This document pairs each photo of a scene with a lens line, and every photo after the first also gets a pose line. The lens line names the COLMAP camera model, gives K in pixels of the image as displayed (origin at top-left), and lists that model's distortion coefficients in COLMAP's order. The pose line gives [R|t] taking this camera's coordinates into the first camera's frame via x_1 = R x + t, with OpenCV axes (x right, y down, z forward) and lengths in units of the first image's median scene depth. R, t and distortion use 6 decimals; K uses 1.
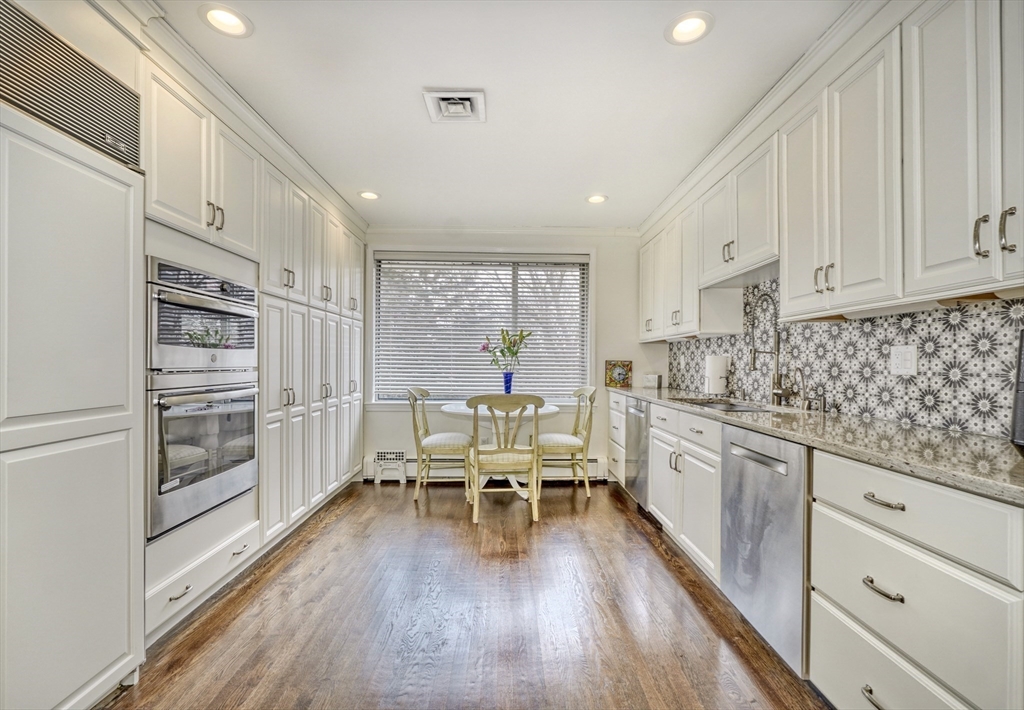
lens RADIAL K [[476.2, 0, 498.5], [0, 476.2, 362.1], [0, 0, 1]] dist [0.003621, 0.001633]
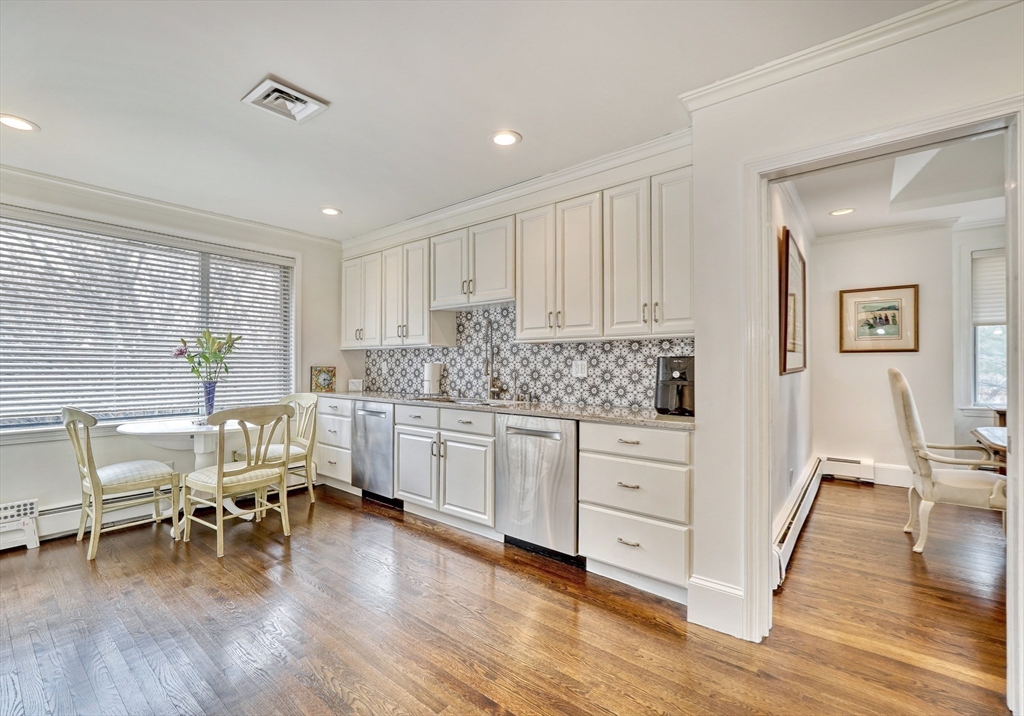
lens RADIAL K [[468.9, 0, 517.1], [0, 468.9, 364.1], [0, 0, 1]] dist [0.004384, 0.001500]
pose [[0.636728, -0.001091, 0.771088, -0.477539], [0.000338, 0.999999, 0.001135, -0.017364], [-0.771088, -0.000462, 0.636728, 0.053314]]
